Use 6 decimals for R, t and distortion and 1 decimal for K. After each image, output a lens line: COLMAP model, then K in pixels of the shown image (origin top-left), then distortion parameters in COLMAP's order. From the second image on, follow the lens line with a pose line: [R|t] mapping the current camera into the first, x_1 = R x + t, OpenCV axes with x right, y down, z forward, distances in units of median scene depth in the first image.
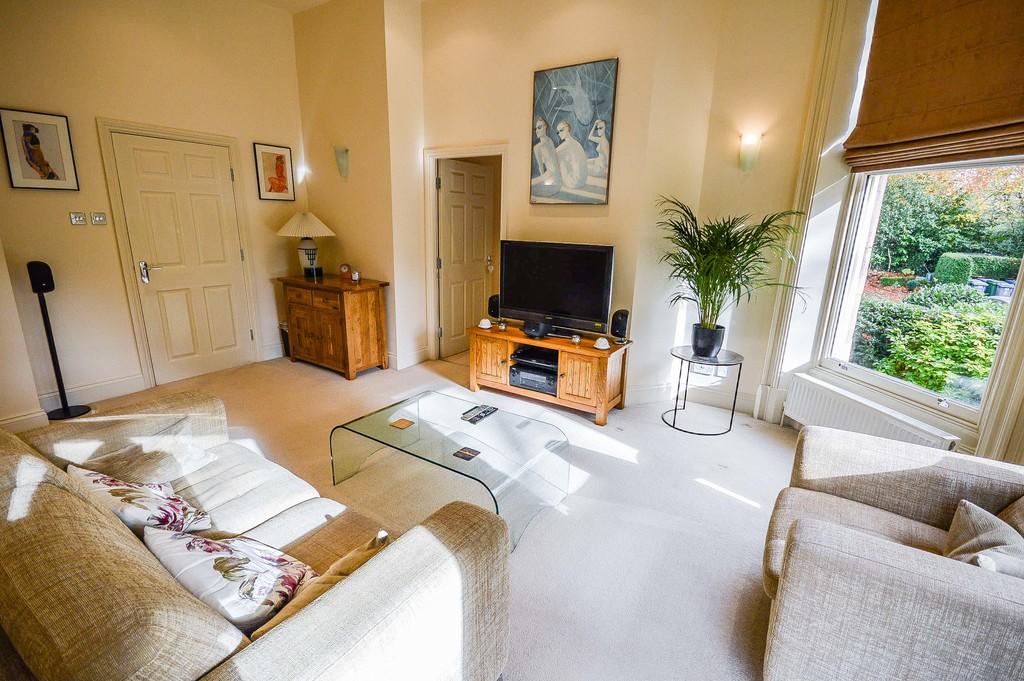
lens RADIAL K [[470.1, 0, 512.0], [0, 470.1, 340.5], [0, 0, 1]] dist [-0.000312, 0.000016]
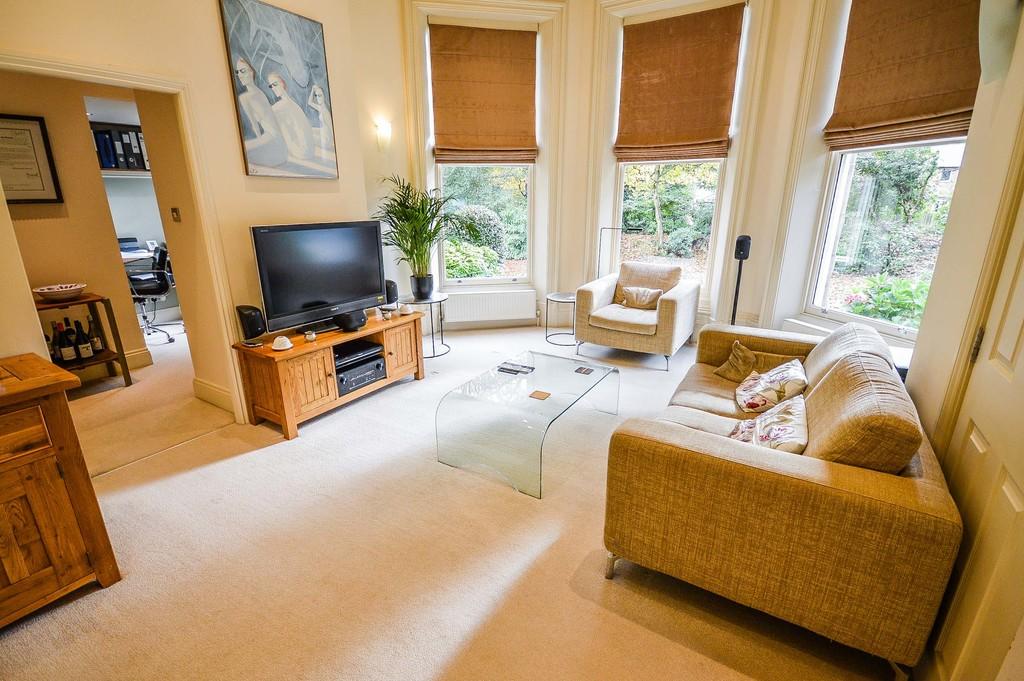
lens RADIAL K [[470.1, 0, 512.0], [0, 470.1, 340.5], [0, 0, 1]] dist [-0.000312, 0.000016]
pose [[-0.028406, -0.311396, 0.949856, -0.817425], [0.248268, 0.918266, 0.308464, -0.189557], [-0.968275, 0.244581, 0.051225, 0.669357]]
